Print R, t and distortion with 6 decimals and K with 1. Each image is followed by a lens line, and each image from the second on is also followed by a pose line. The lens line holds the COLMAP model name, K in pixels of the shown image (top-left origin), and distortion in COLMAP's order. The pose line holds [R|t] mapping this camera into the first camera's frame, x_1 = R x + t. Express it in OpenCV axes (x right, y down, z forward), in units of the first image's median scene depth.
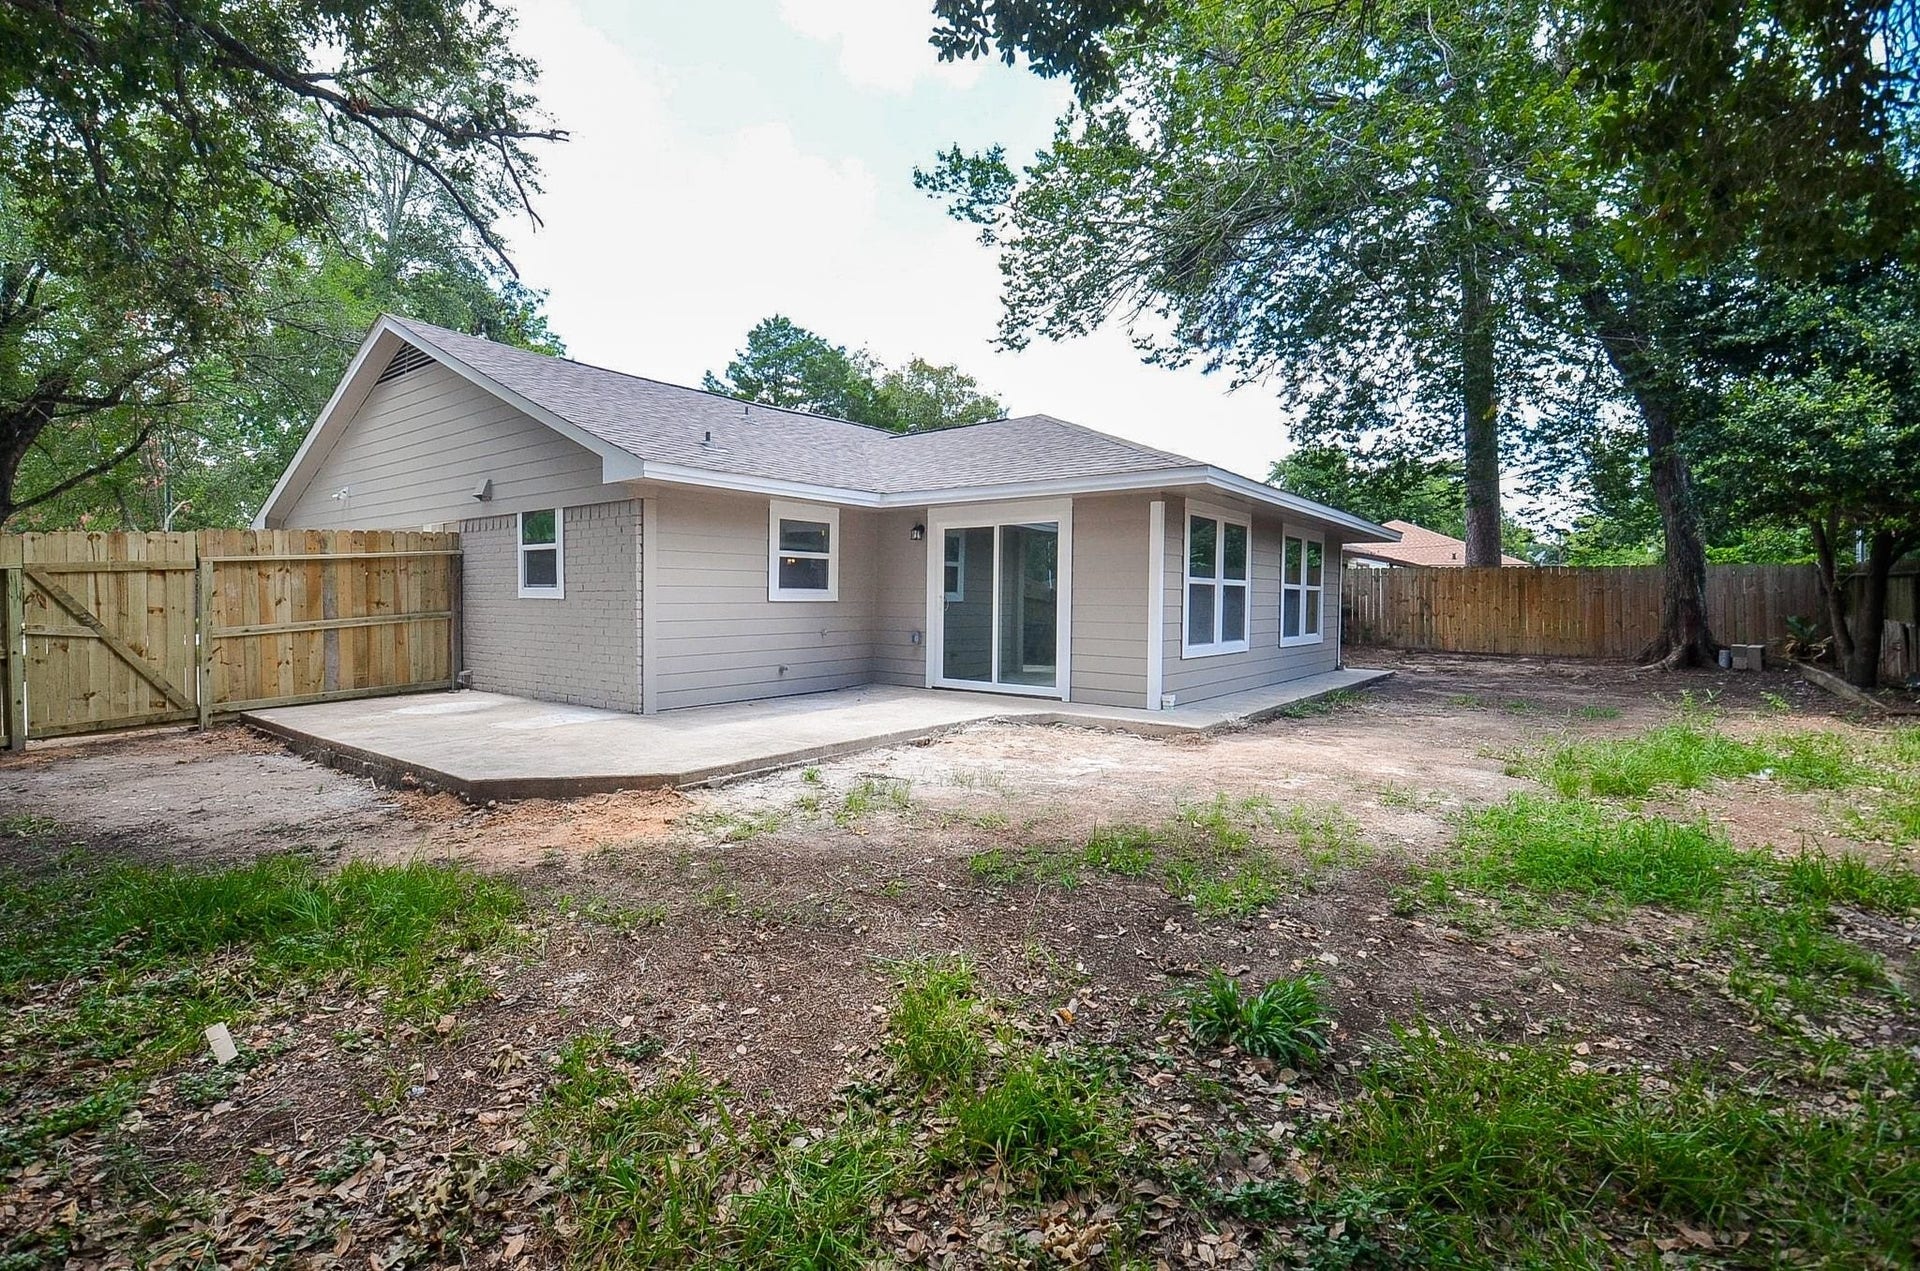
lens RADIAL K [[834.6, 0, 960.0], [0, 834.6, 635.5], [0, 0, 1]] dist [-0.009602, -0.000839]
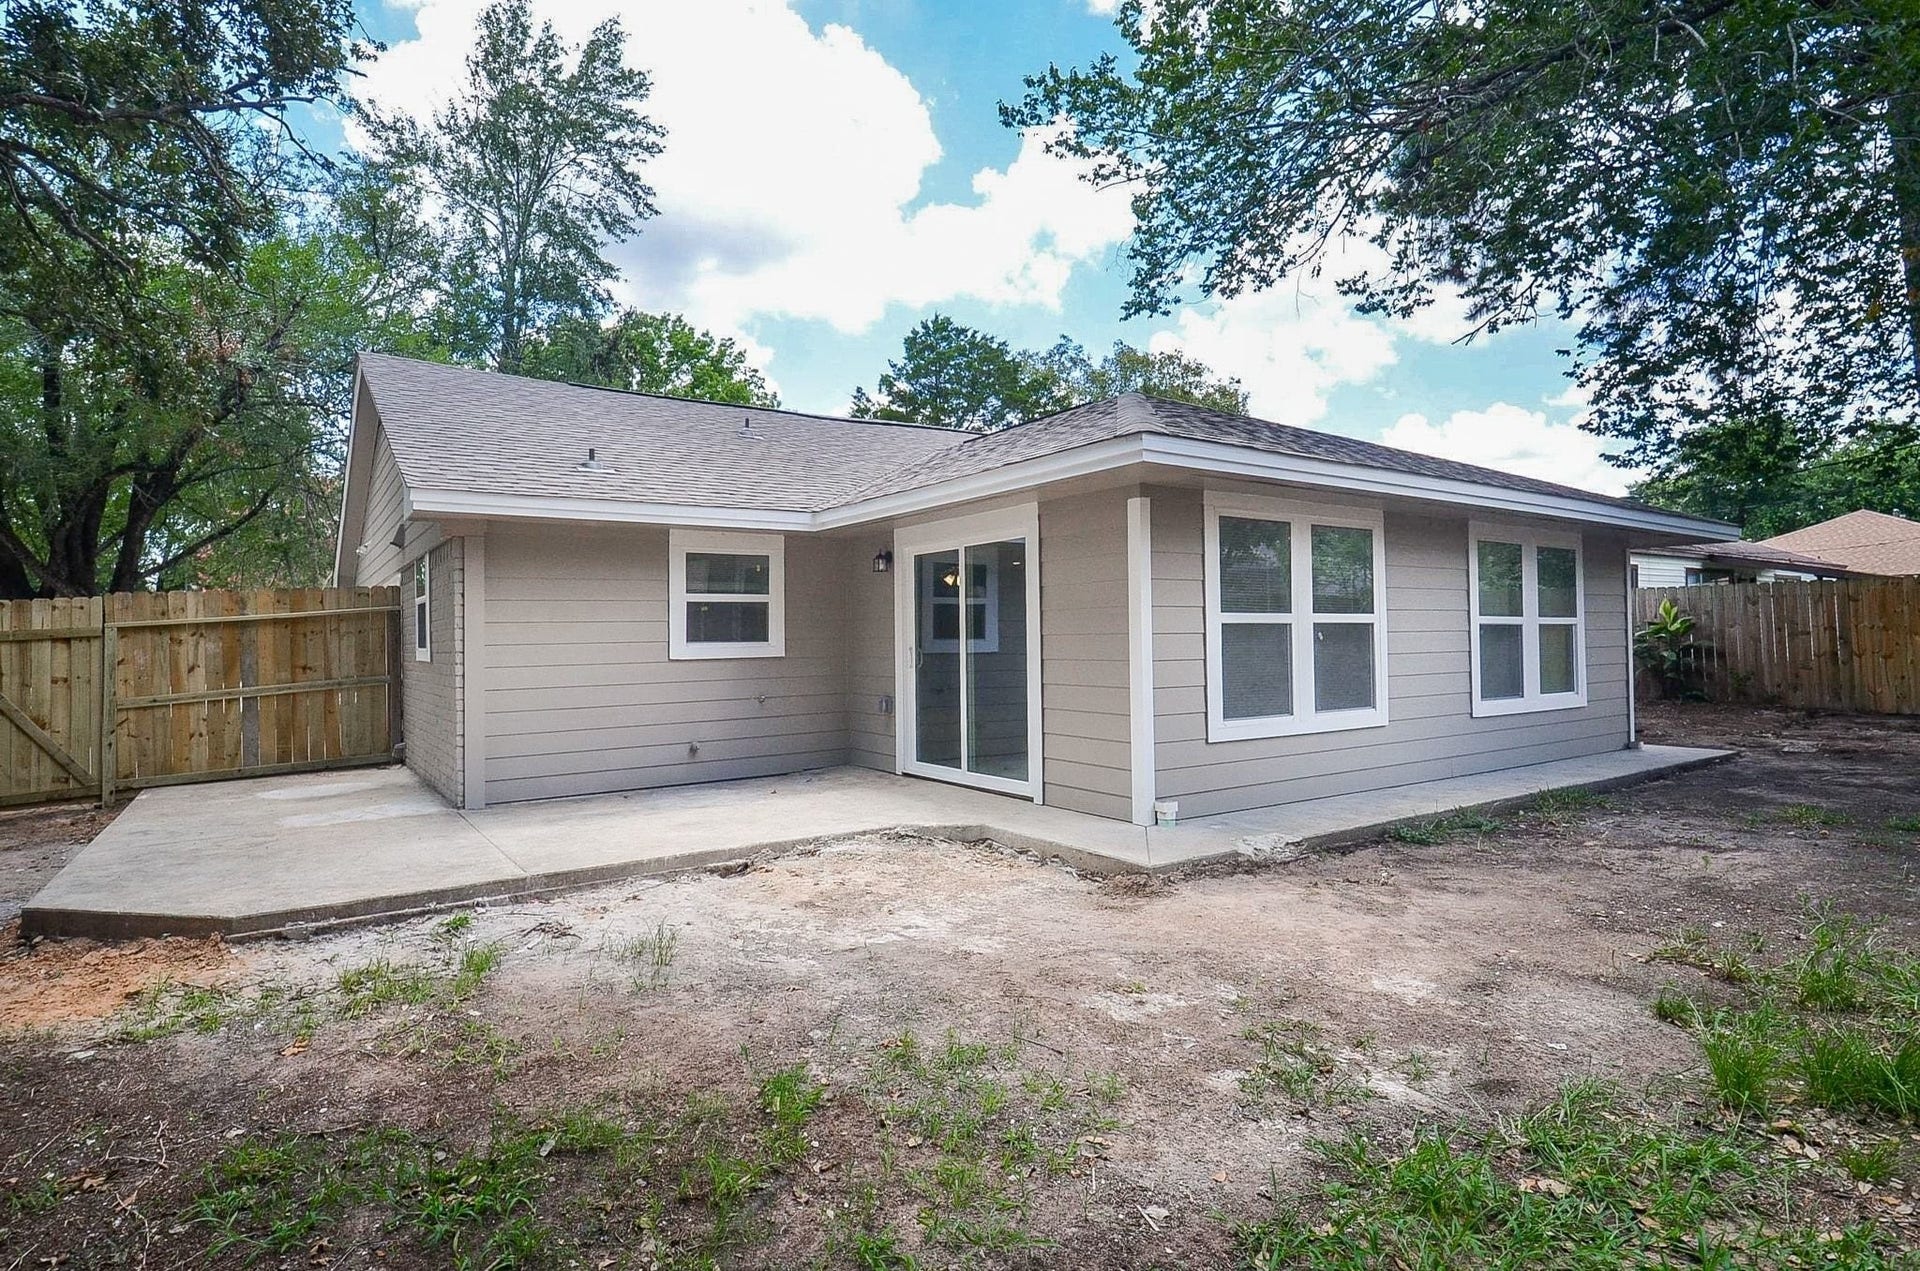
lens RADIAL K [[961.5, 0, 960.0], [0, 961.5, 635.5], [0, 0, 1]] dist [0.000604, -0.016880]
pose [[0.951652, -0.022423, -0.306359, 0.286537], [0.007538, 0.998737, -0.049683, -0.016669], [0.307086, 0.044972, 0.950618, 0.227893]]
